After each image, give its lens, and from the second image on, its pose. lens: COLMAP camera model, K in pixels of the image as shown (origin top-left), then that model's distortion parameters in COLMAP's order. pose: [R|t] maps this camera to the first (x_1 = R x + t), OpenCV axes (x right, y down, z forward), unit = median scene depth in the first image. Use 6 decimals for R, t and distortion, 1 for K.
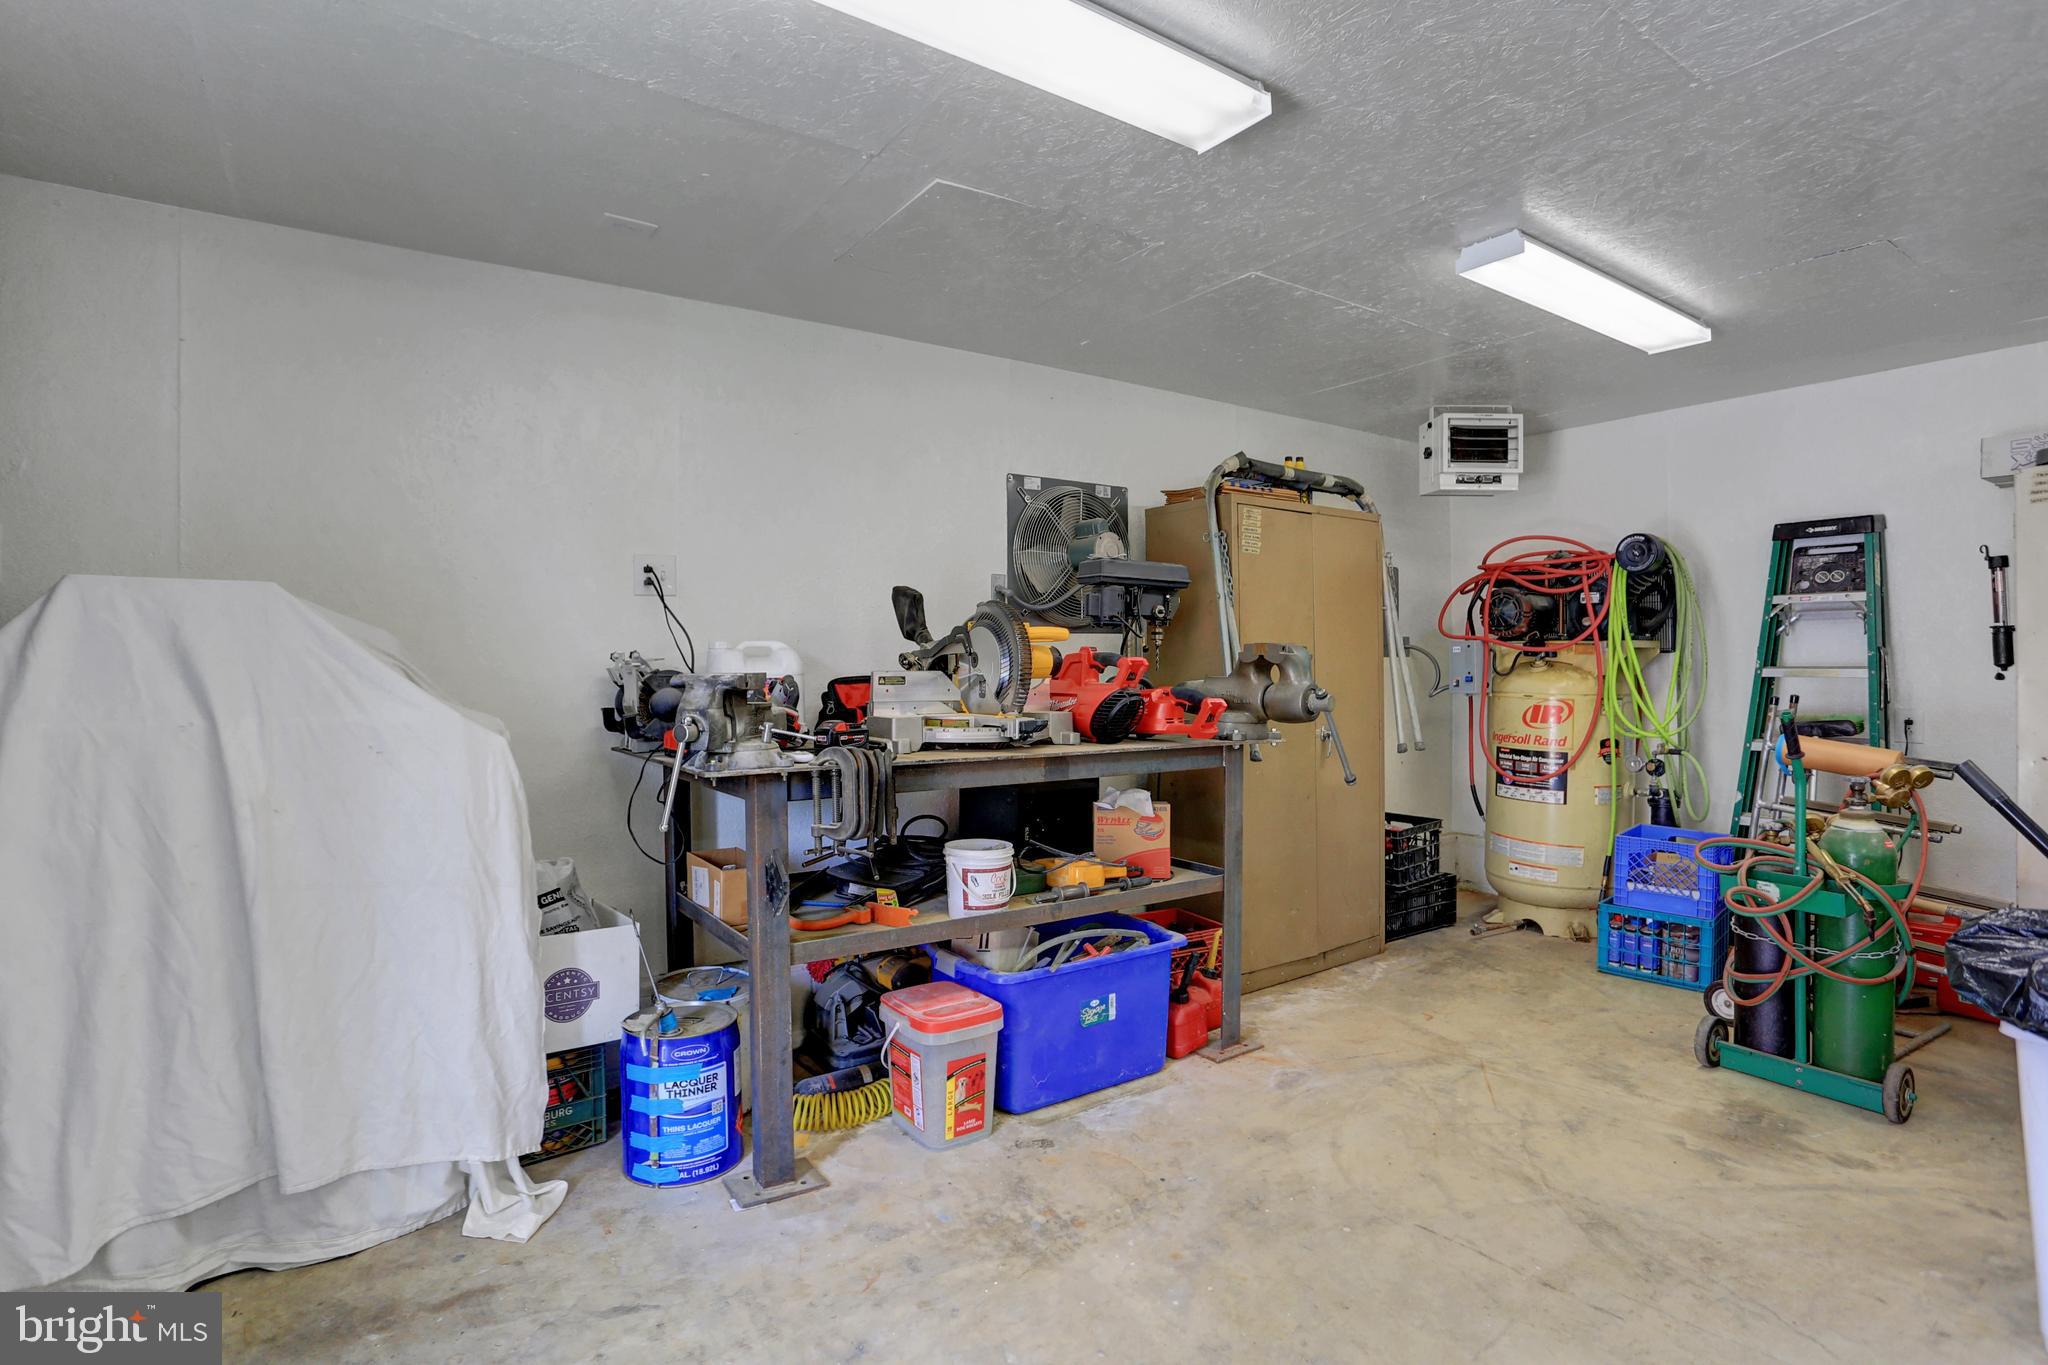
lens RADIAL K [[1008.9, 0, 1021.8], [0, 1008.9, 670.2], [0, 0, 1]] dist [-0.023885, 0.008665]
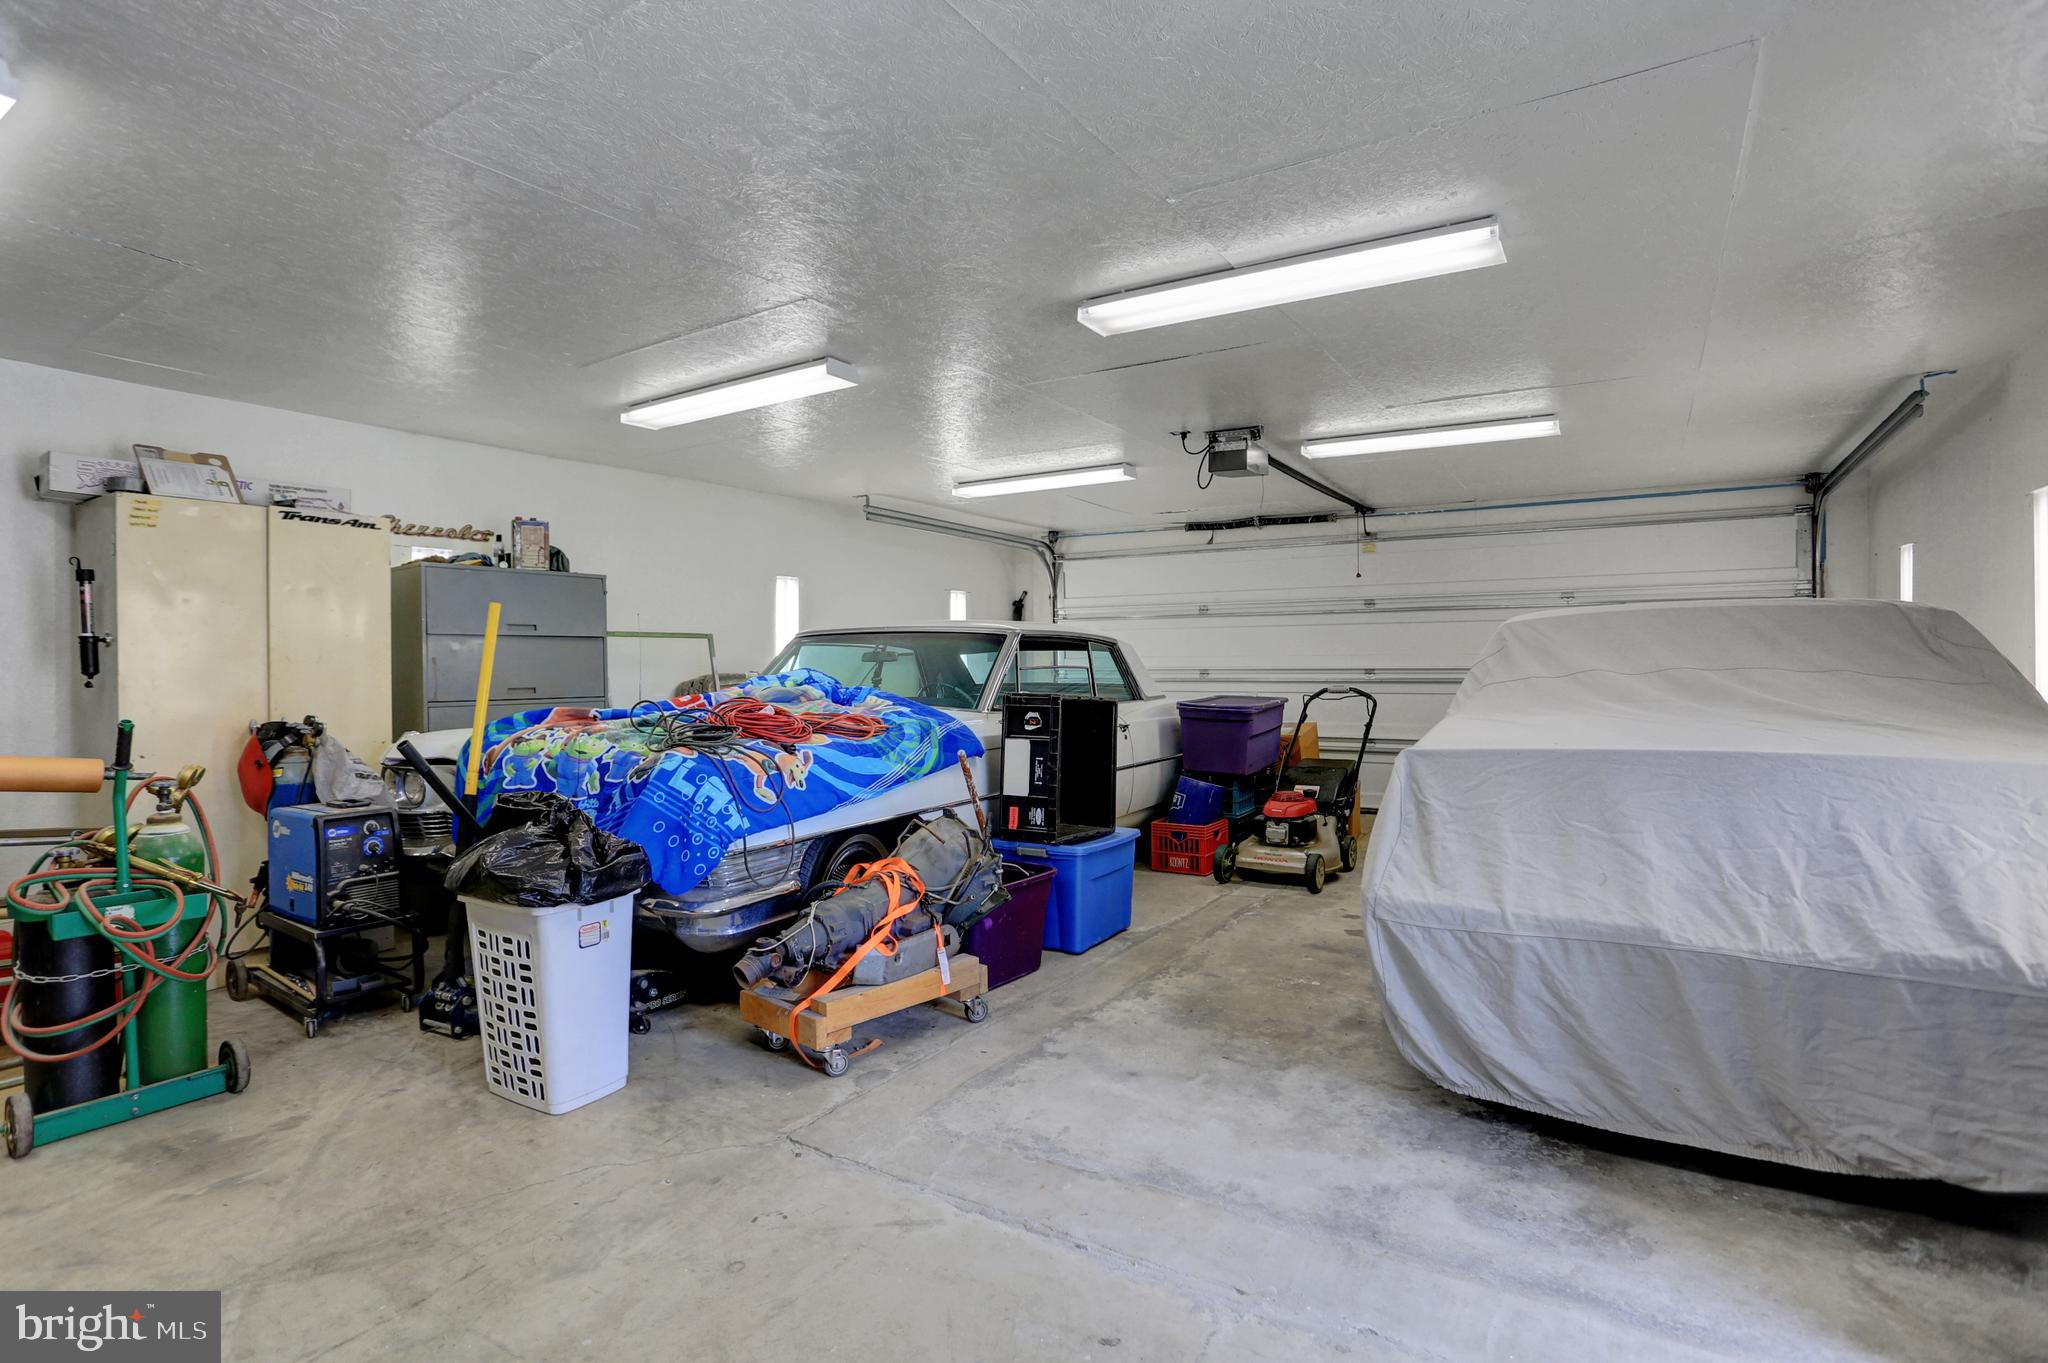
lens RADIAL K [[1008.9, 0, 1018.5], [0, 1008.9, 680.2], [0, 0, 1]] dist [-0.023885, 0.008665]
pose [[-0.395747, -0.006820, 0.918334, -0.456985], [0.011999, 0.999849, 0.012596, 0.000486], [-0.918281, 0.016003, -0.395605, 0.636573]]
